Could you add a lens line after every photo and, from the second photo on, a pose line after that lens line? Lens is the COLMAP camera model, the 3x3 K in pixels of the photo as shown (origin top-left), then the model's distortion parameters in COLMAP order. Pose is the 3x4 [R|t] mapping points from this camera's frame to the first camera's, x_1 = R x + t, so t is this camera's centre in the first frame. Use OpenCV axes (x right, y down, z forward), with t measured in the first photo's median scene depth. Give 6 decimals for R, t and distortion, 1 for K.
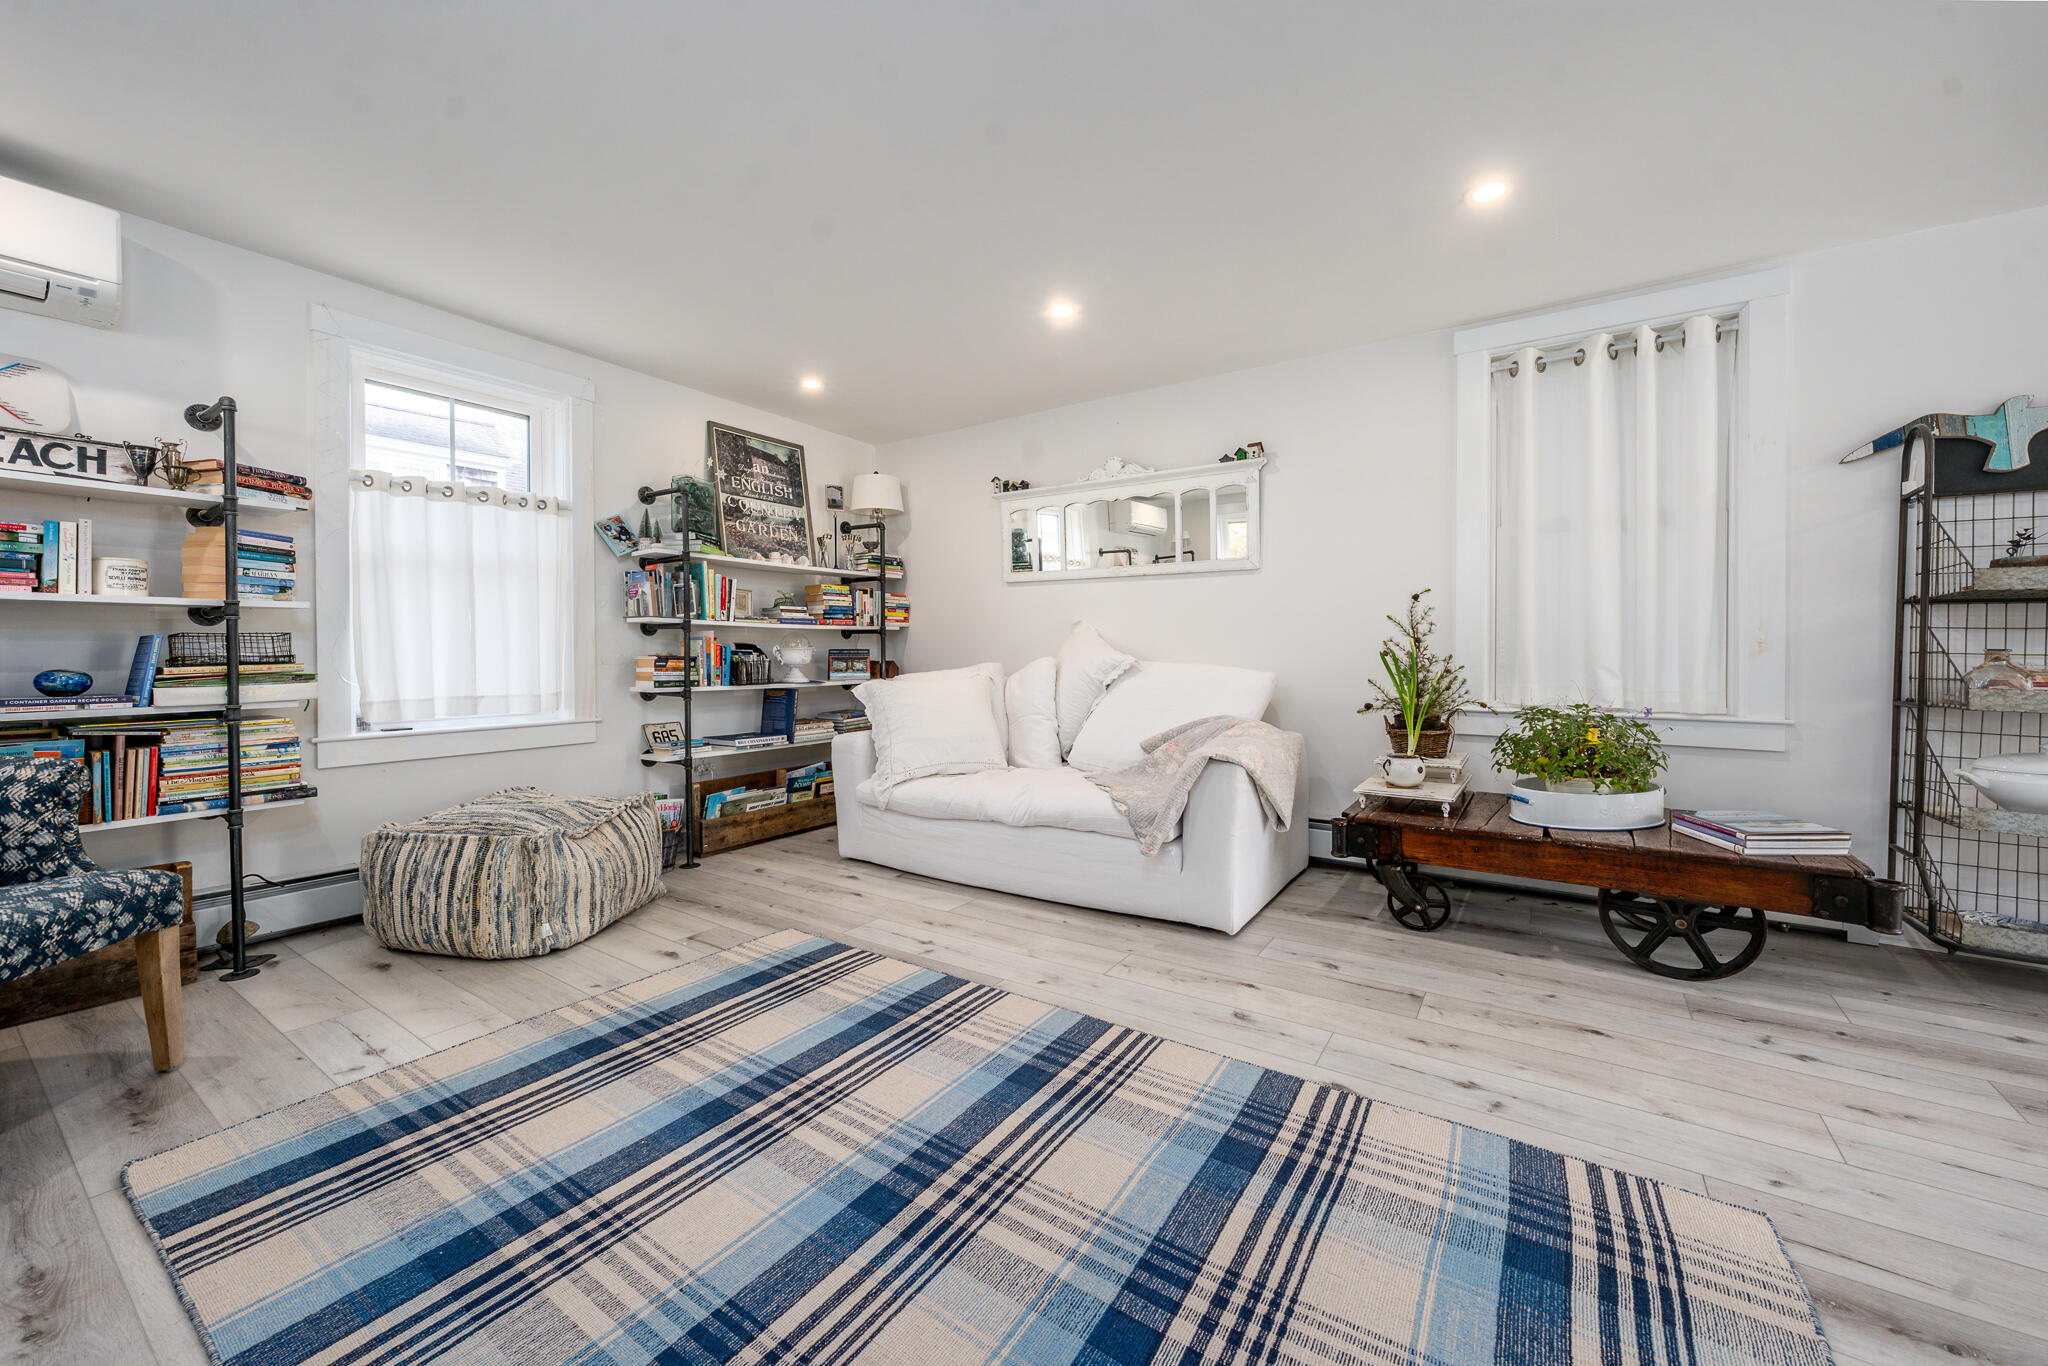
lens RADIAL K [[780.8, 0, 1024.3], [0, 780.8, 660.0], [0, 0, 1]] dist [-0.001362, -0.000231]
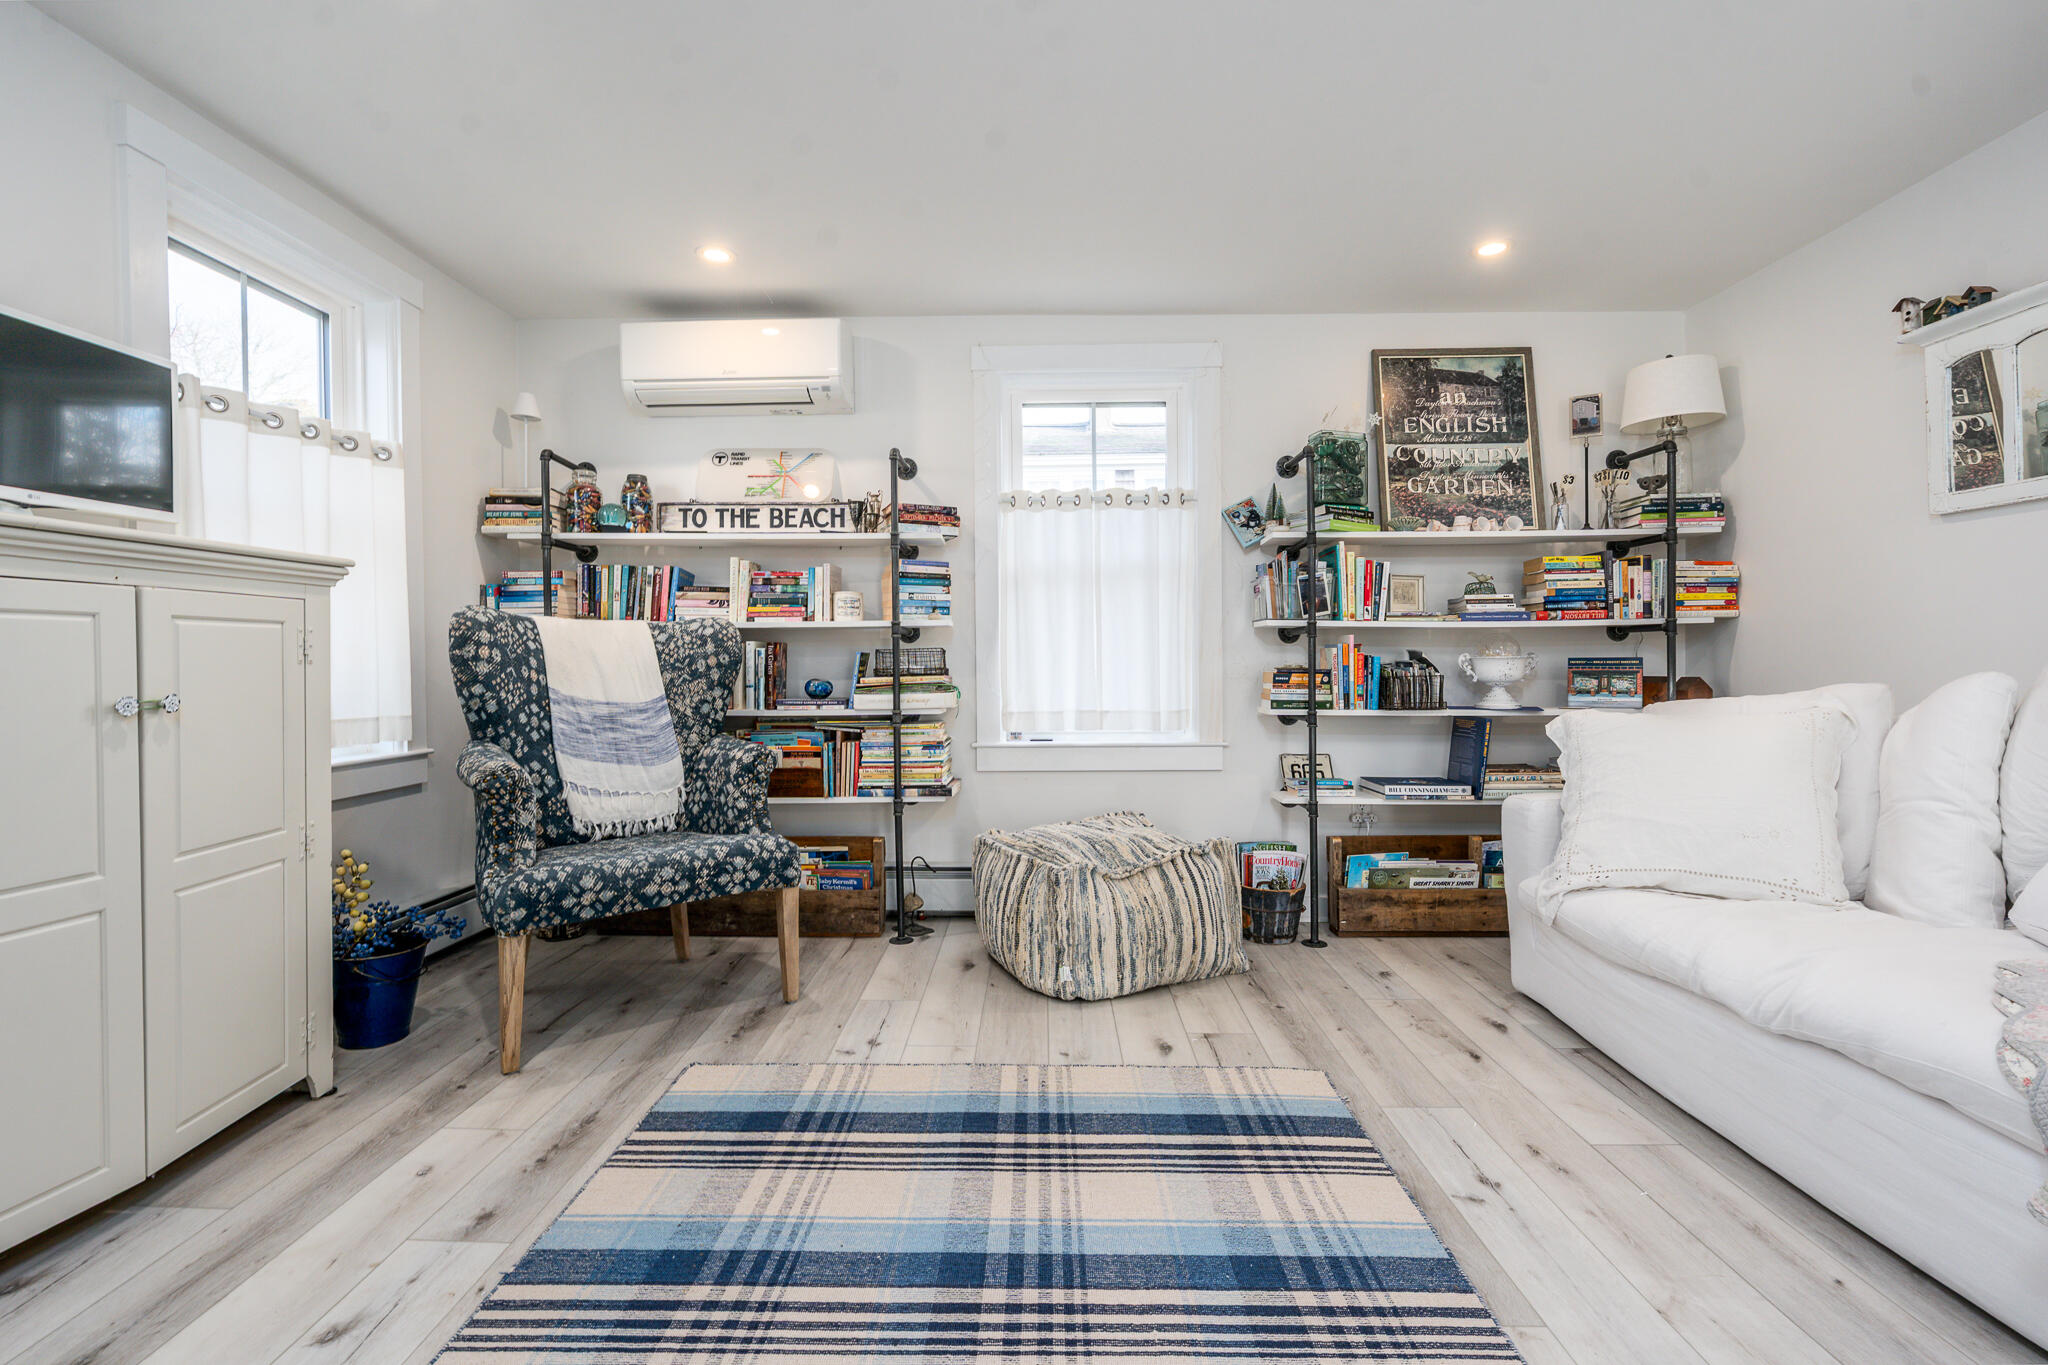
lens RADIAL K [[945.6, 0, 1024.0], [0, 945.6, 682.5], [0, 0, 1]] dist [0.002786, 0.000041]
pose [[0.540847, 0.014793, -0.840991, 0.268113], [-0.004433, 0.999882, 0.014737, -0.005604], [0.841109, -0.004242, 0.540848, 0.363643]]
